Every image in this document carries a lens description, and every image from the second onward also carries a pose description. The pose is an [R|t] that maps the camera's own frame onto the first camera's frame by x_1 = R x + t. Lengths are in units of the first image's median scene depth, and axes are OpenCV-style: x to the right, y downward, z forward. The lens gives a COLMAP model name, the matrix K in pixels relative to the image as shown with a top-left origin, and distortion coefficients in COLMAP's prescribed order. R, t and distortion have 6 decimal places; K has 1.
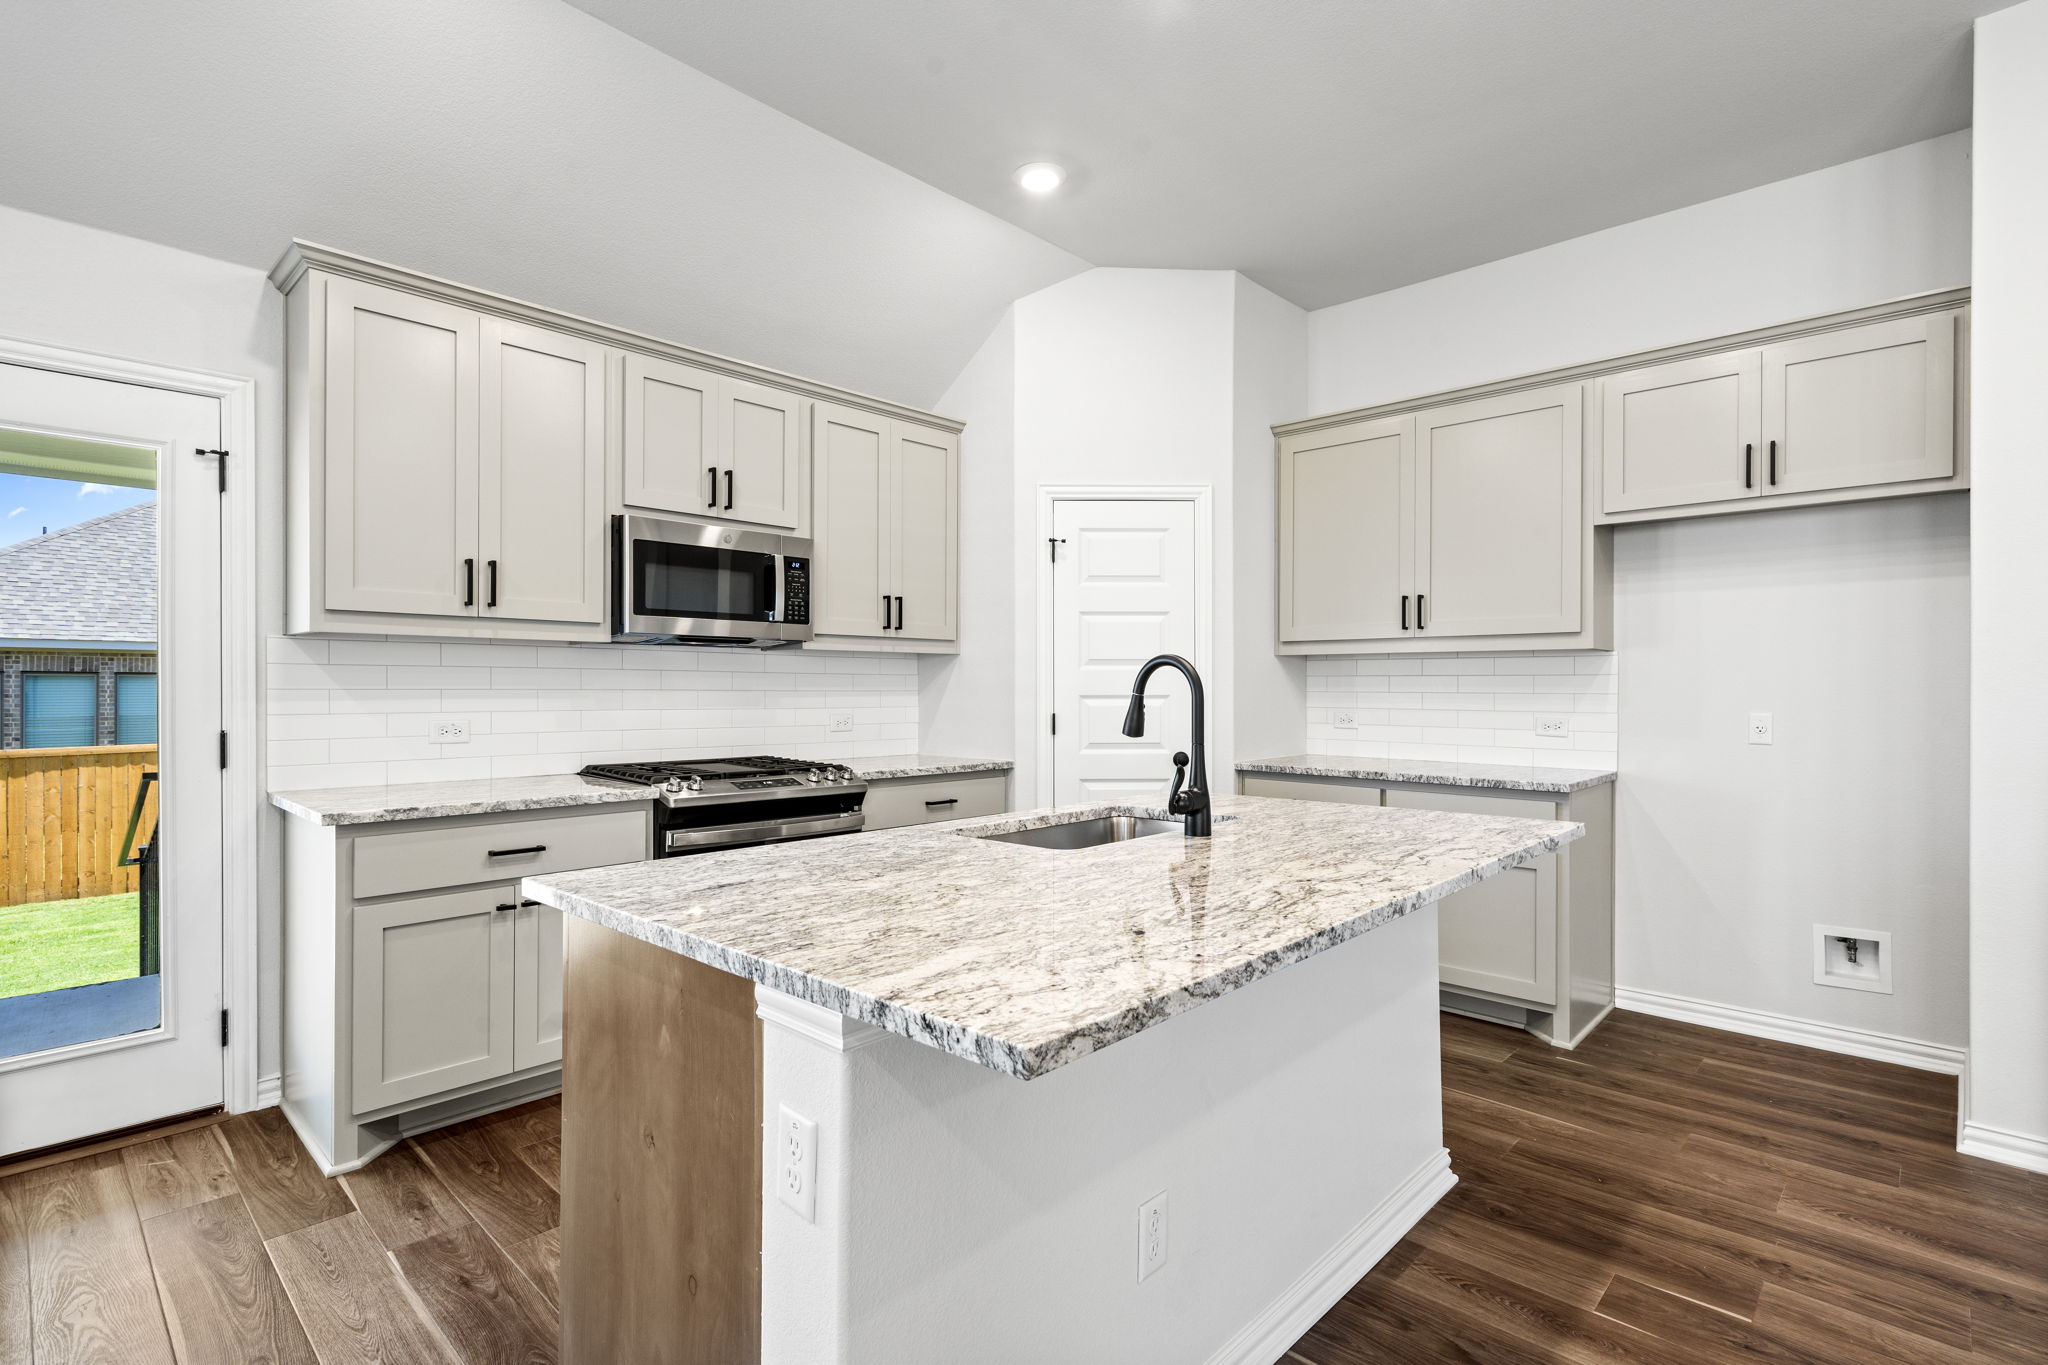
lens RADIAL K [[977.9, 0, 1015.8], [0, 977.9, 679.2], [0, 0, 1]] dist [-0.002117, -0.000056]
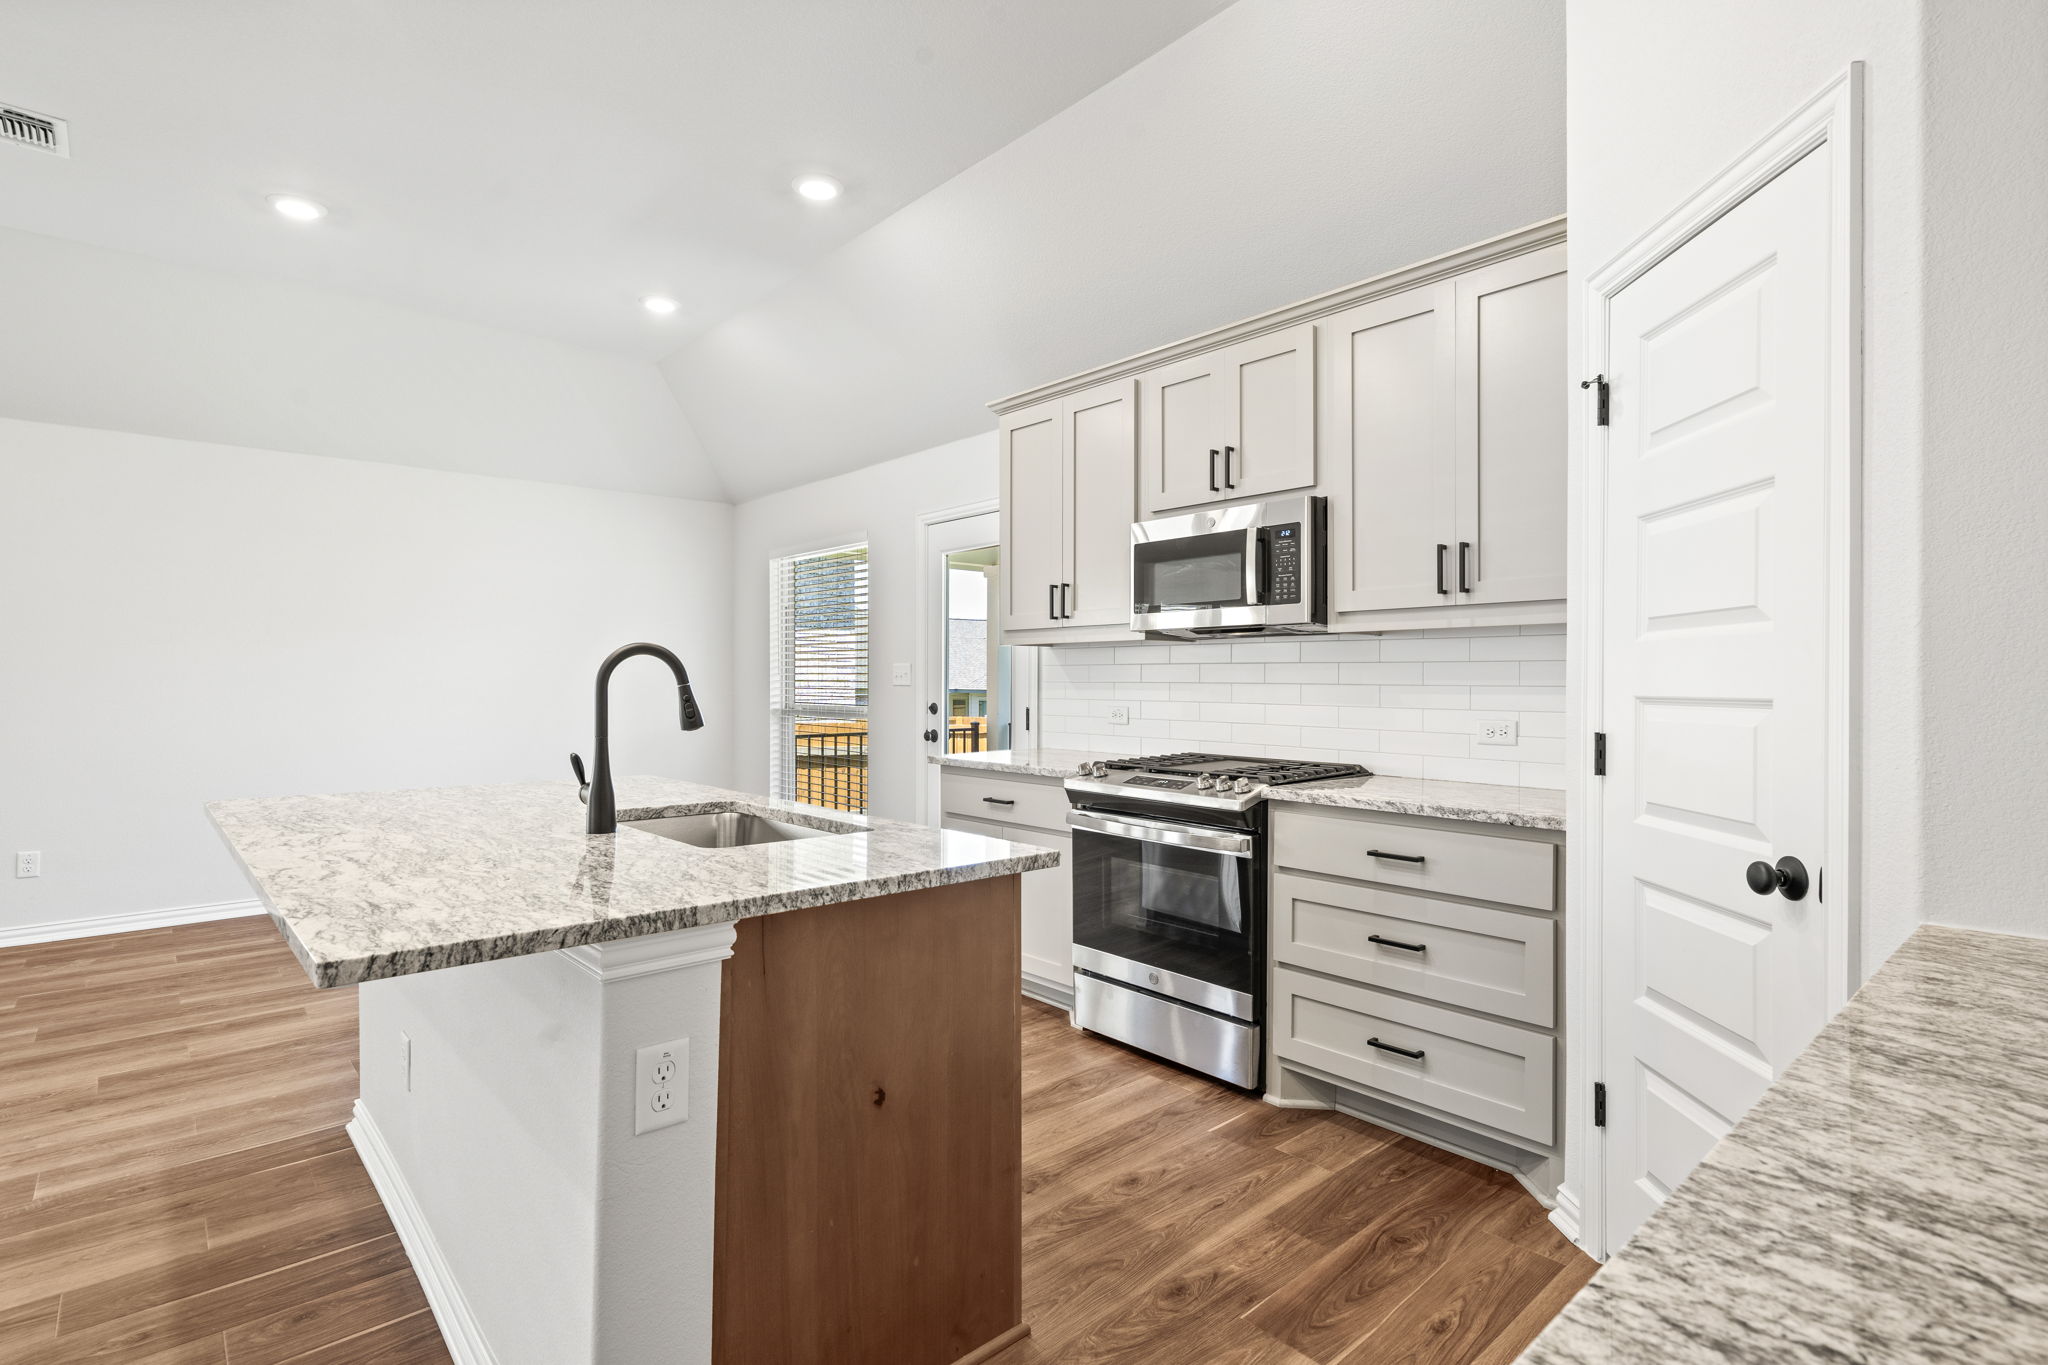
lens RADIAL K [[977.9, 0, 1015.8], [0, 977.9, 679.2], [0, 0, 1]] dist [-0.002117, -0.000056]
pose [[-0.082822, -0.003781, -0.996557, 0.613710], [0.004180, 0.999983, -0.004142, 0.009871], [0.996556, -0.004508, -0.082805, 0.826164]]
